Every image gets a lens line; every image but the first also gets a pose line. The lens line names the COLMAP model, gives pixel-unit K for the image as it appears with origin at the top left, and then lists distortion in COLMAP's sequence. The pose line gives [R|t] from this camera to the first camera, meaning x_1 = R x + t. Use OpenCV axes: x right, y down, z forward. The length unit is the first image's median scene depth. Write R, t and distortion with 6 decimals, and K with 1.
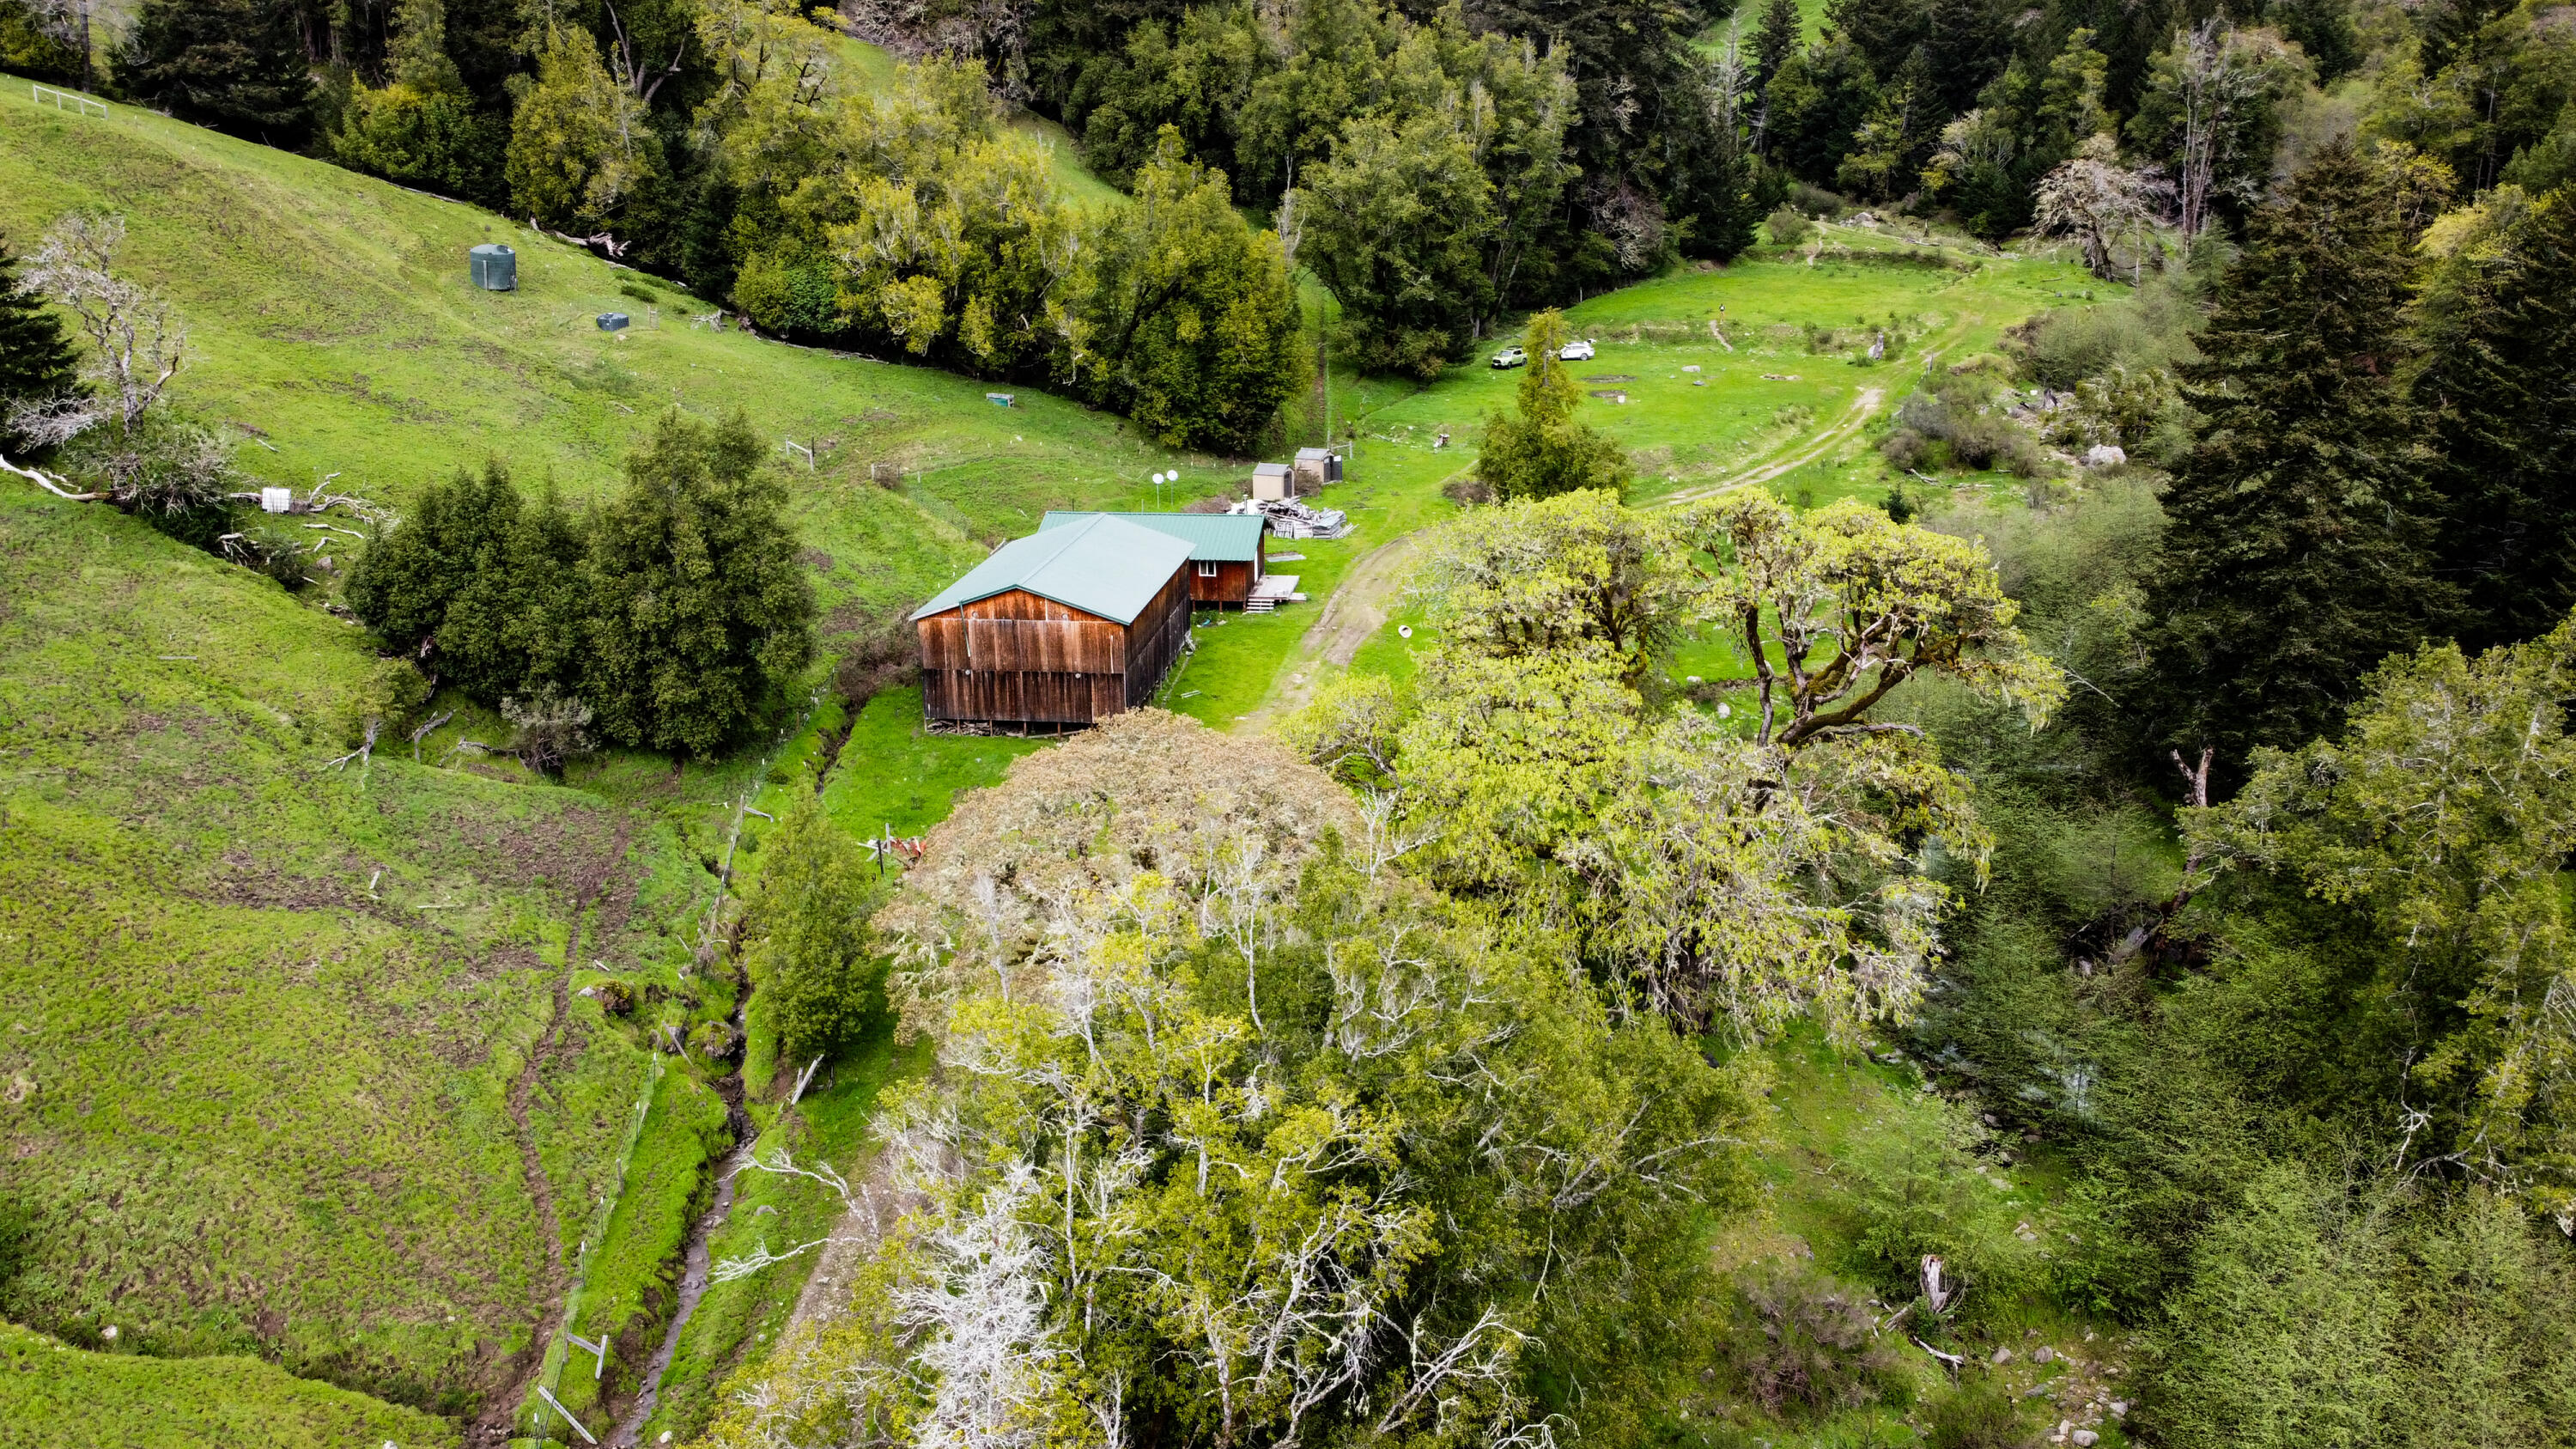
lens RADIAL K [[1941.9, 0, 1306.2], [0, 1941.9, 736.4], [0, 0, 1]] dist [0.002073, -0.006572]
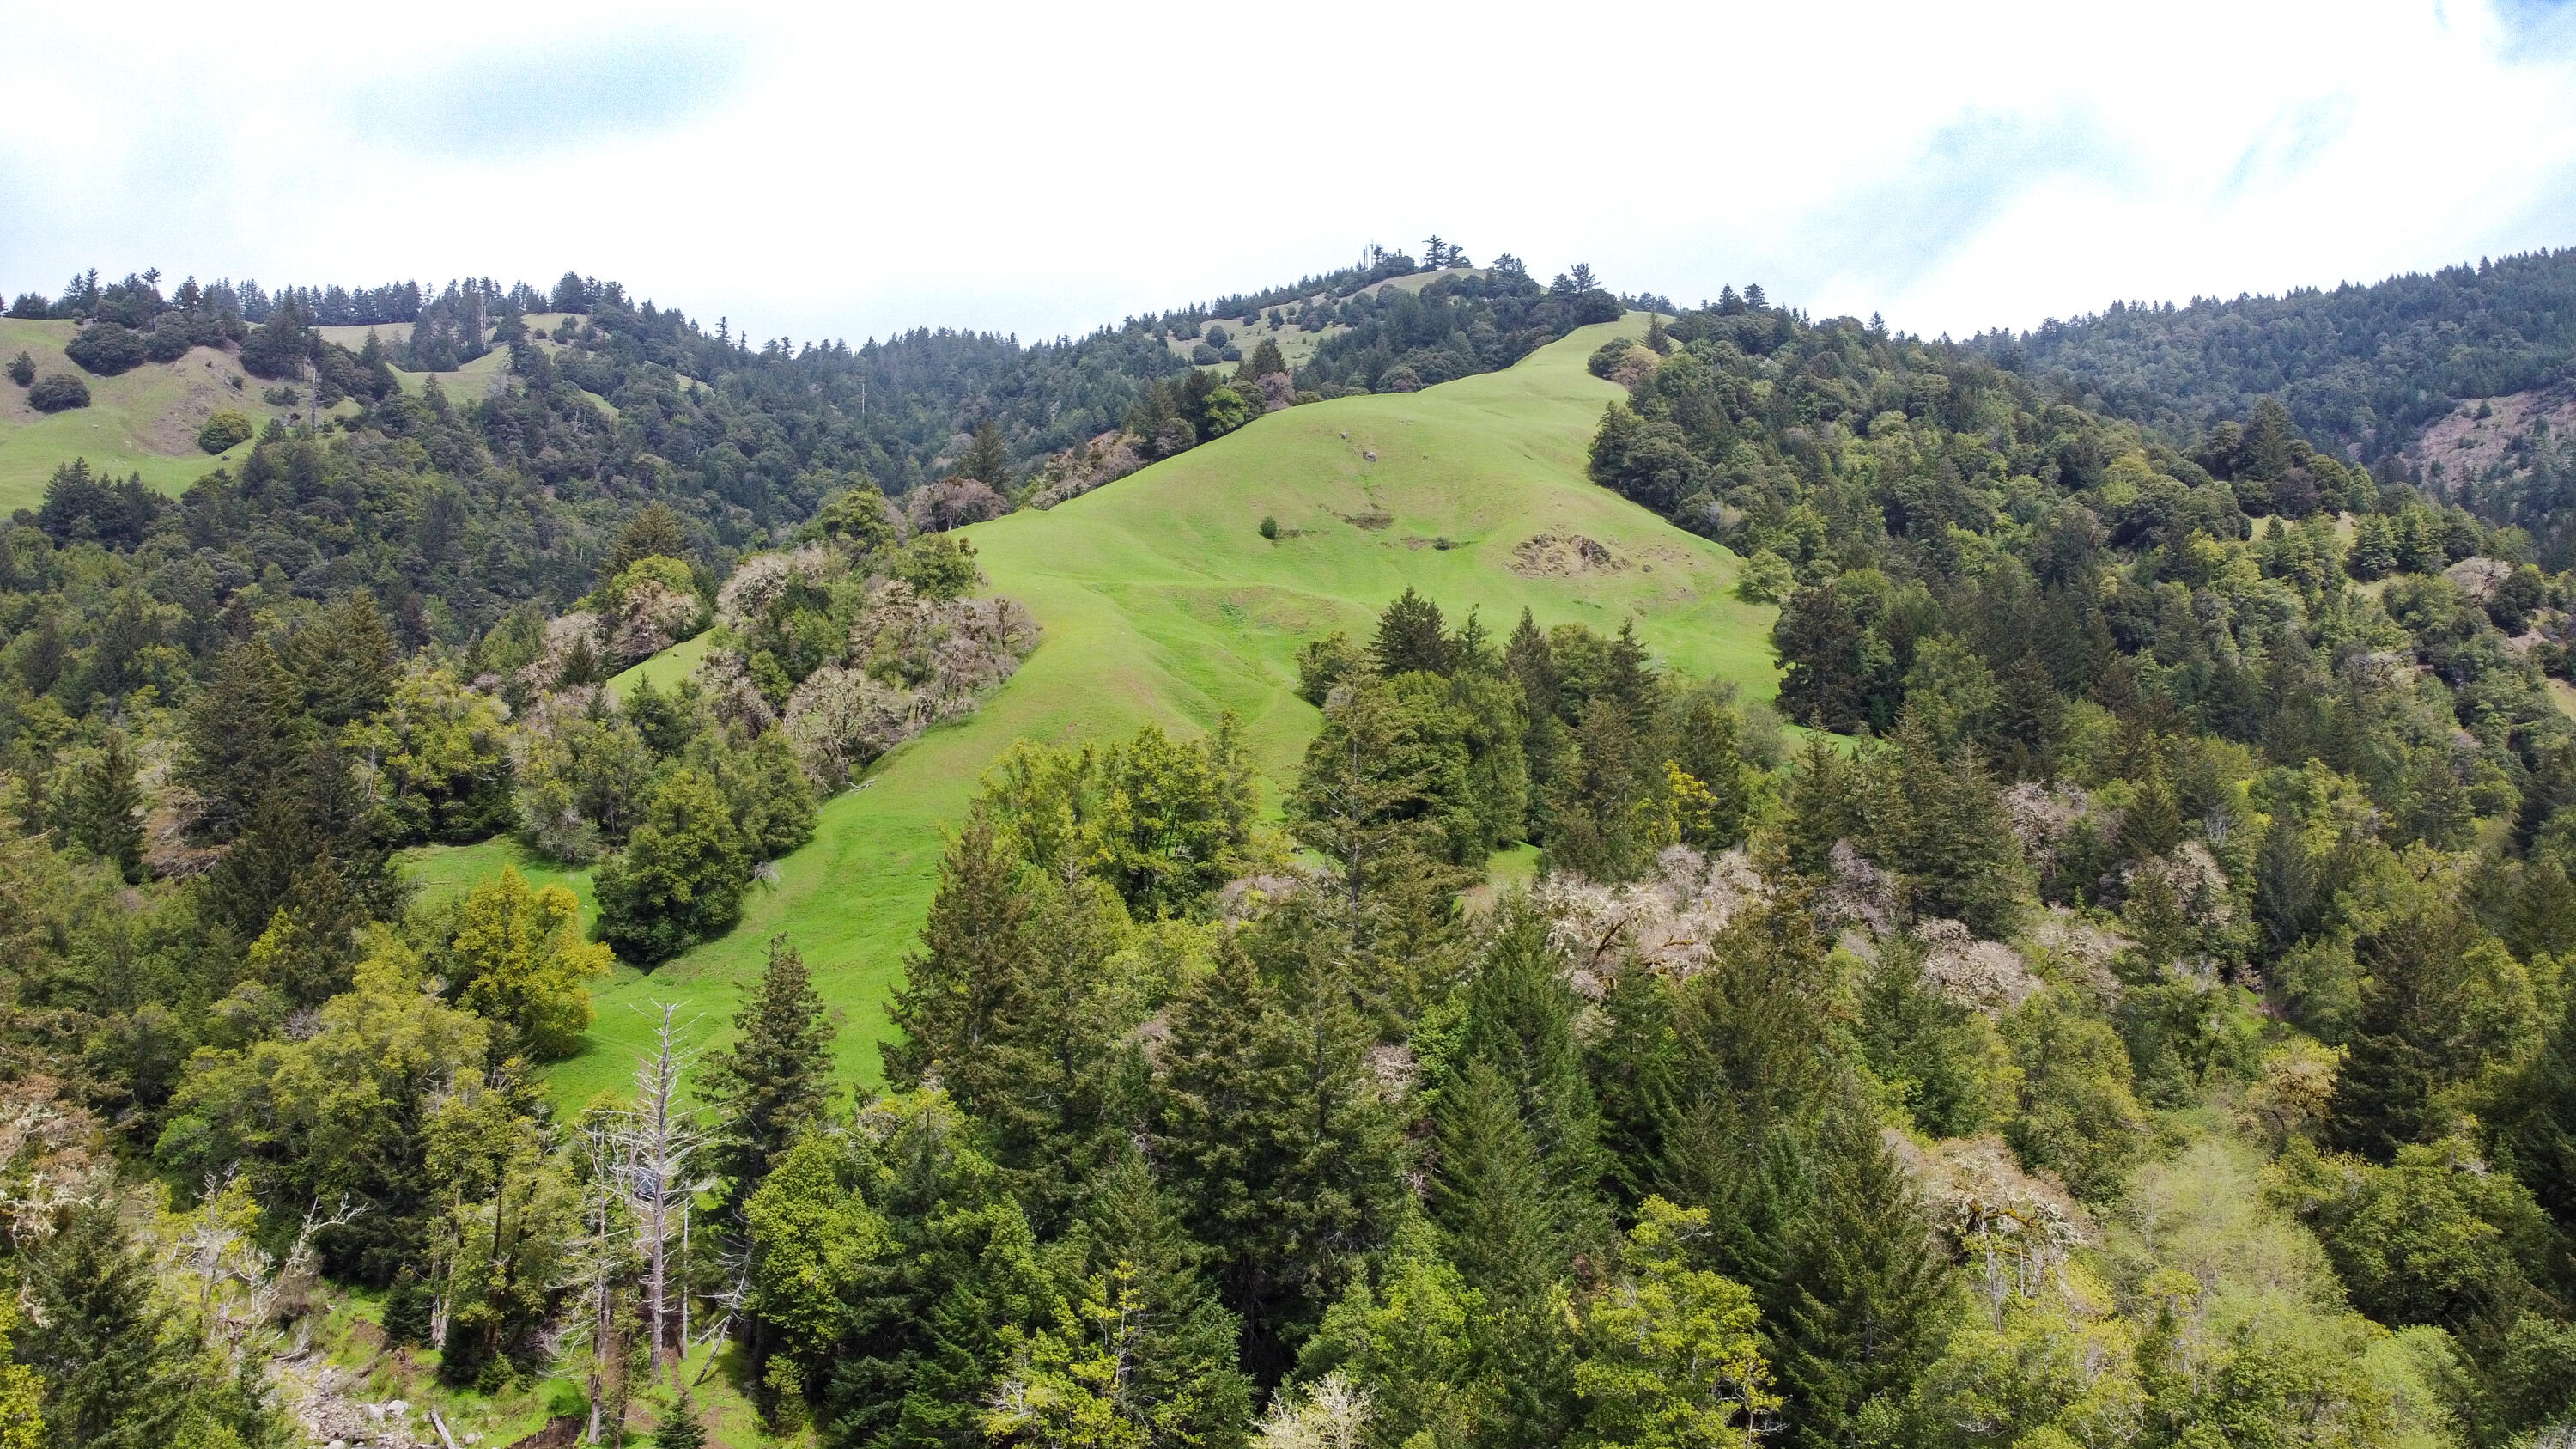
lens RADIAL K [[1941.9, 0, 1285.1], [0, 1941.9, 725.3], [0, 0, 1]] dist [0.002073, -0.006572]
pose [[0.904507, 0.049104, 0.423623, 0.318007], [0.120193, 0.923727, -0.363707, -0.519136], [-0.409172, 0.379892, 0.829615, 1.149953]]
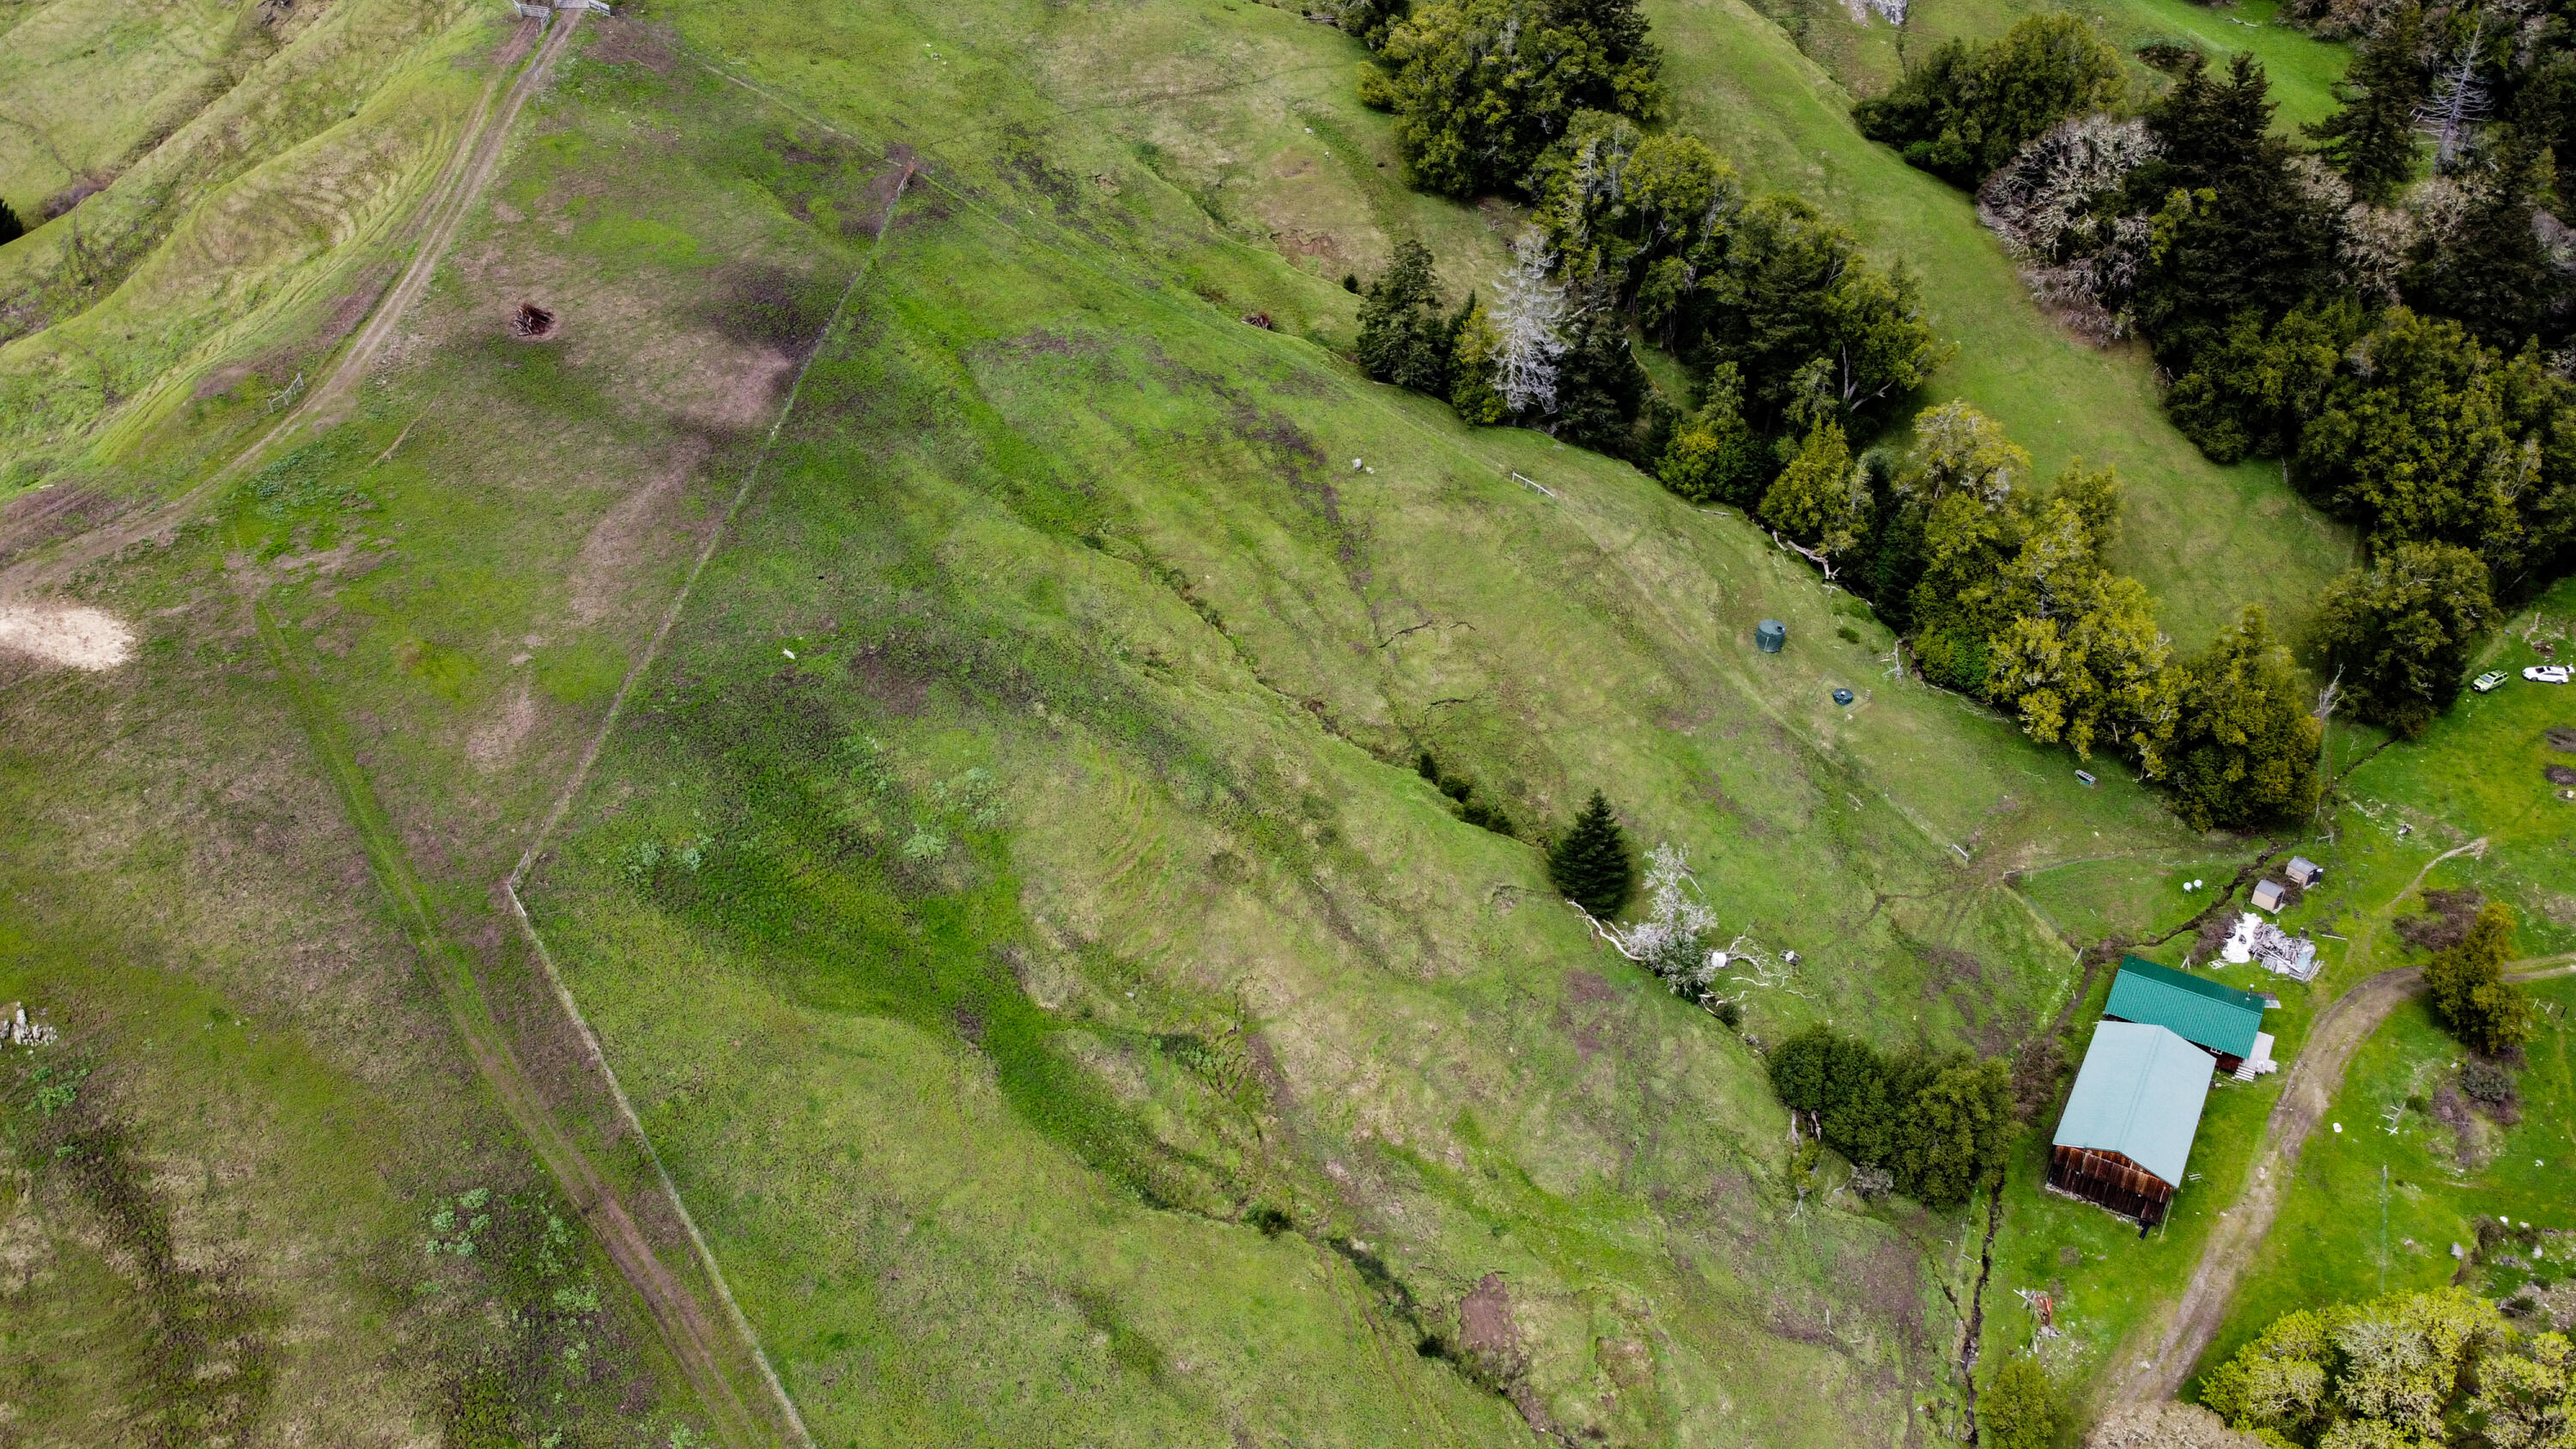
lens RADIAL K [[1941.9, 0, 1284.6], [0, 1941.9, 732.9], [0, 0, 1]] dist [0.002073, -0.006572]
pose [[0.905459, 0.228608, -0.357607, -0.171731], [-0.116842, 0.944253, 0.307790, -0.540771], [0.408035, -0.236908, 0.881693, -0.514379]]
